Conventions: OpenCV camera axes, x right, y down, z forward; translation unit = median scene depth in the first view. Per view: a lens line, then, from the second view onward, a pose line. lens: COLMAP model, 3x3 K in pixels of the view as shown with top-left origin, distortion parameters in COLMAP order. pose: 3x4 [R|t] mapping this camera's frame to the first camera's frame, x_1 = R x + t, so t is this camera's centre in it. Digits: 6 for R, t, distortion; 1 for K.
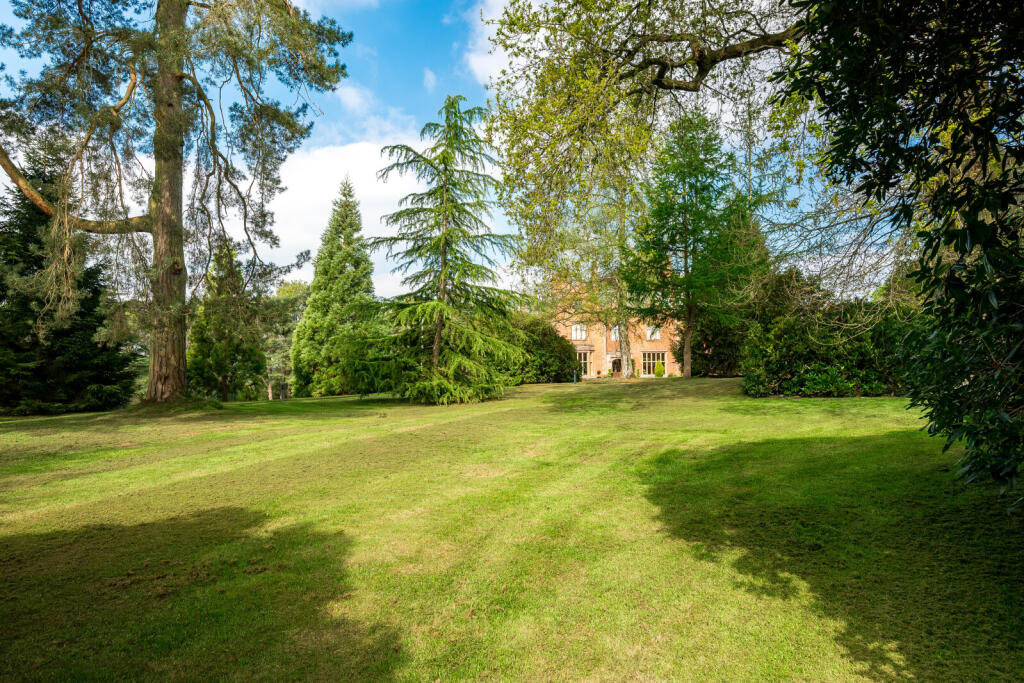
lens RADIAL K [[604.1, 0, 513.1], [0, 604.1, 343.8], [0, 0, 1]] dist [0.000717, 0.002925]
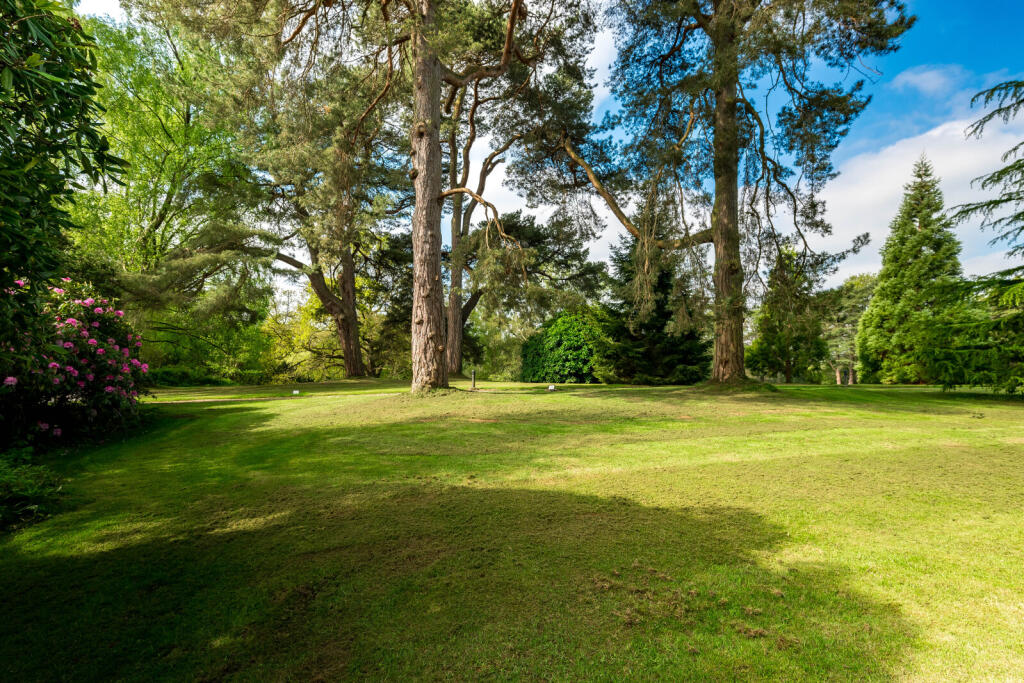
lens RADIAL K [[476.2, 0, 511.4], [0, 476.2, 338.7], [0, 0, 1]] dist [0.001967, 0.004749]
pose [[0.554168, -0.008140, -0.832365, -0.027238], [0.016612, 0.999861, 0.001281, 0.002289], [0.832239, -0.014537, 0.554226, 0.127706]]
